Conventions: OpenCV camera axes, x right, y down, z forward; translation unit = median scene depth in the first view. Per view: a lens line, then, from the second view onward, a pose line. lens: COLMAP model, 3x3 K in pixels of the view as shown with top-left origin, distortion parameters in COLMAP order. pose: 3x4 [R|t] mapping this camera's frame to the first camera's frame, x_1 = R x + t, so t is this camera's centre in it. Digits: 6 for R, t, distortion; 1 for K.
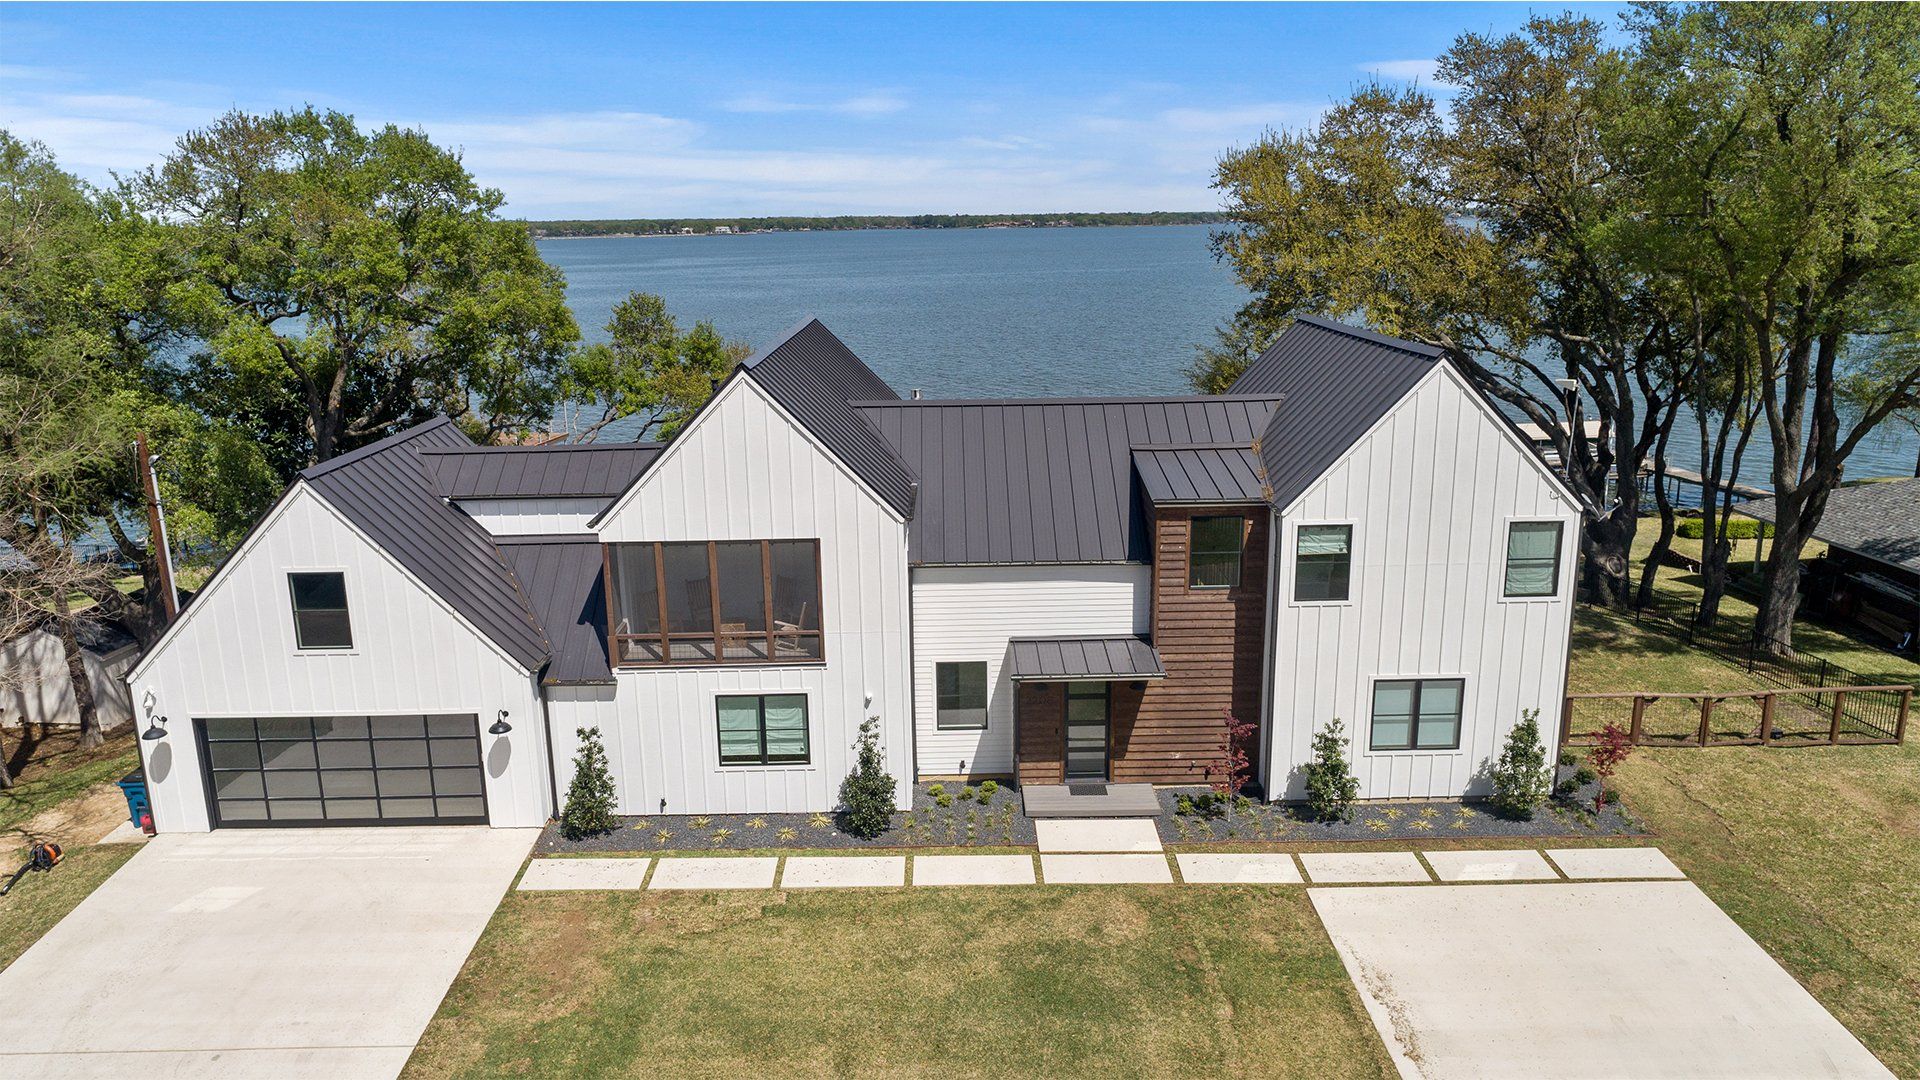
lens RADIAL K [[1280.1, 0, 965.2], [0, 1280.1, 544.5], [0, 0, 1]] dist [-0.009920, 0.014425]
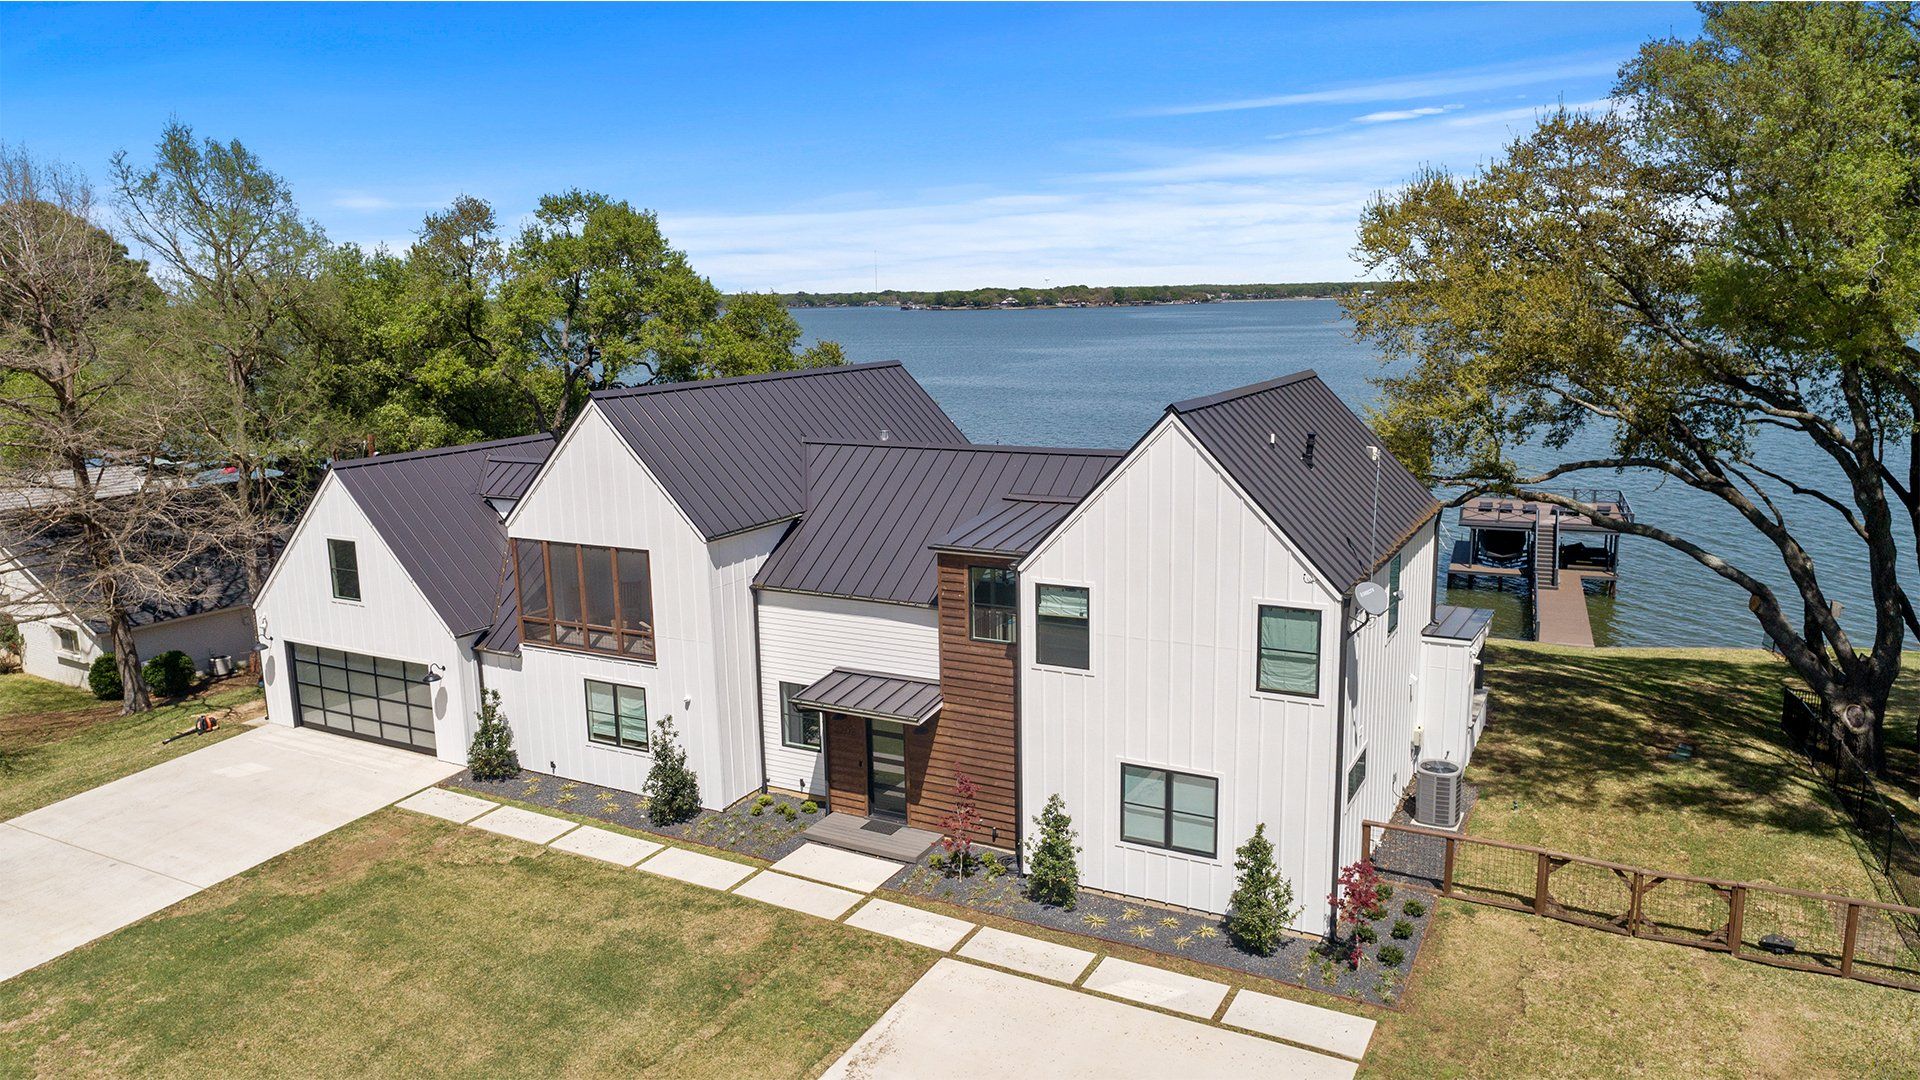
lens RADIAL K [[1280.1, 0, 963.1], [0, 1280.1, 543.0], [0, 0, 1]] dist [-0.009920, 0.014425]
pose [[0.875336, 0.088077, -0.475425, 0.653023], [-0.111315, 0.993566, -0.020883, -0.018336], [0.470526, 0.071202, 0.879509, 0.135170]]
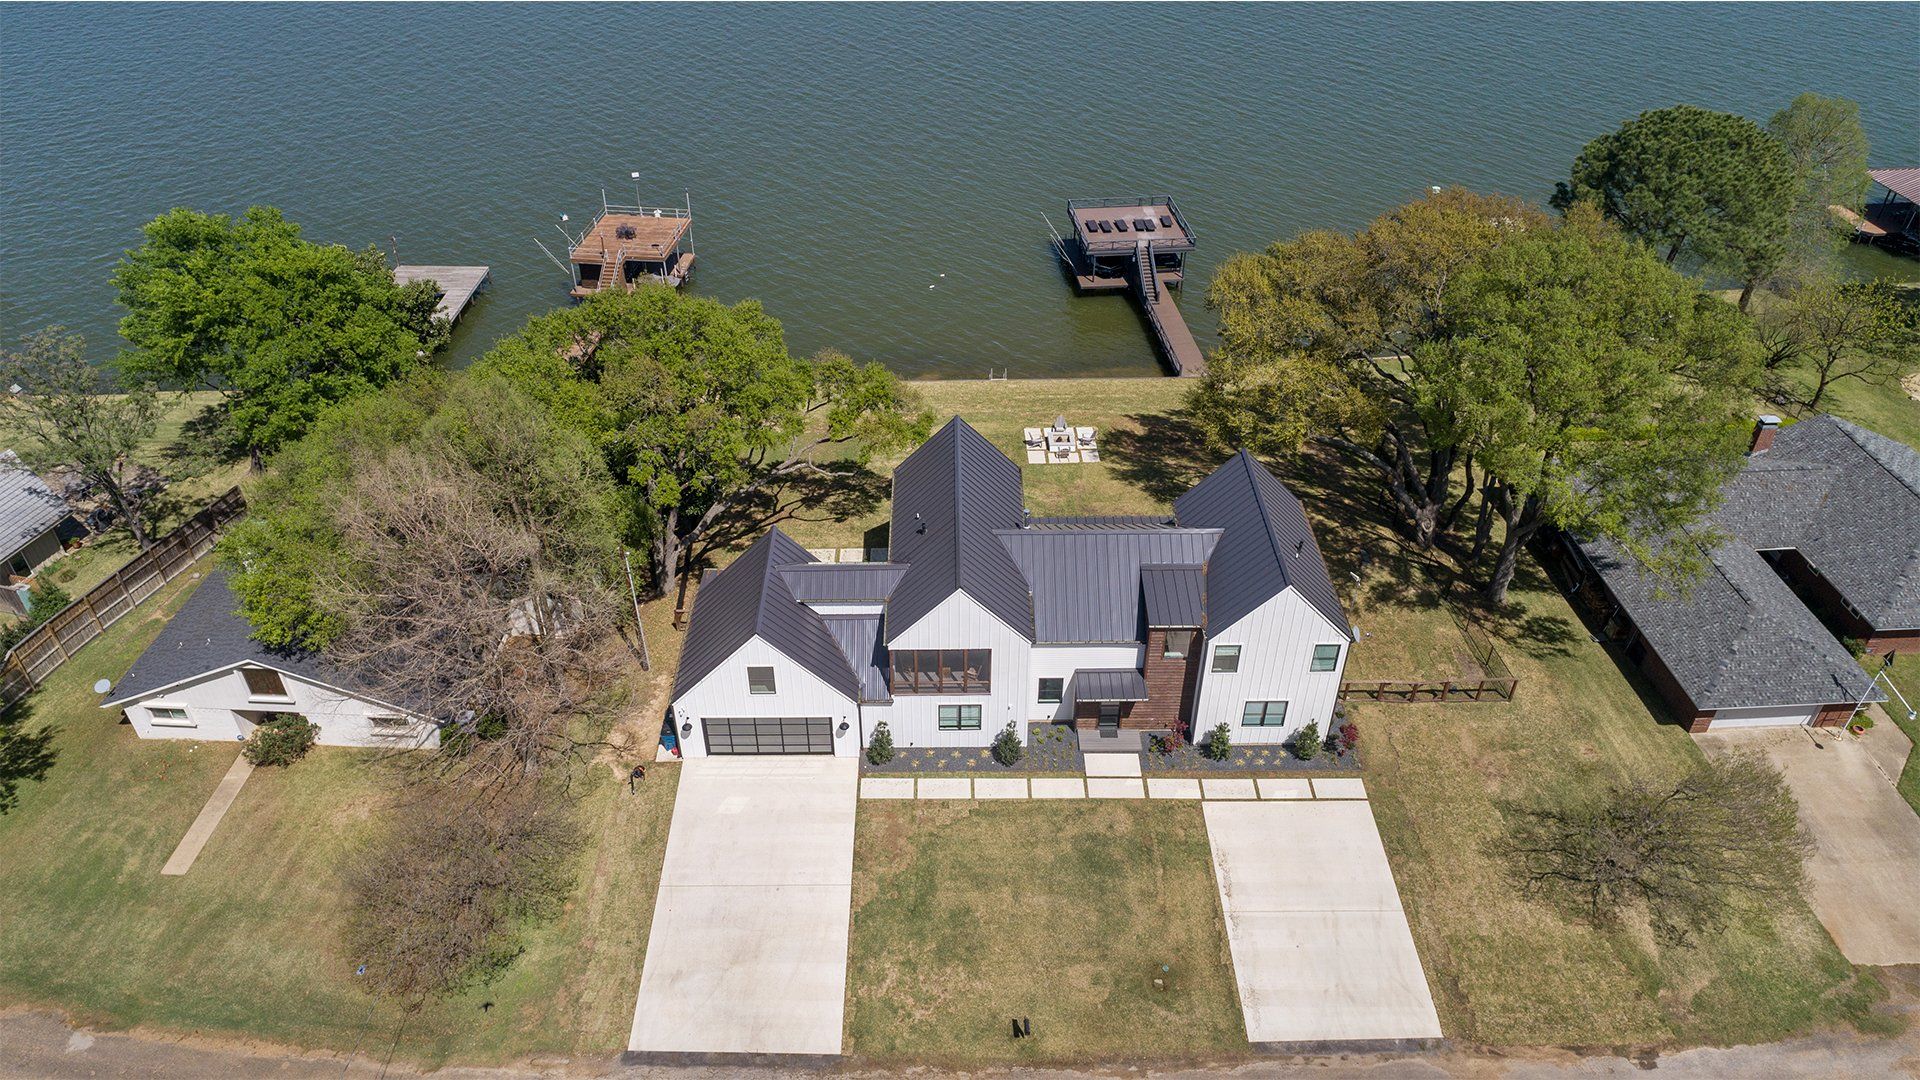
lens RADIAL K [[1280.1, 0, 971.9], [0, 1280.1, 534.8], [0, 0, 1]] dist [-0.009920, 0.014425]
pose [[0.999751, 0.016173, 0.015350, -0.178679], [-0.020906, 0.919289, 0.393028, -0.996934], [-0.007755, -0.393251, 0.919398, -0.866952]]
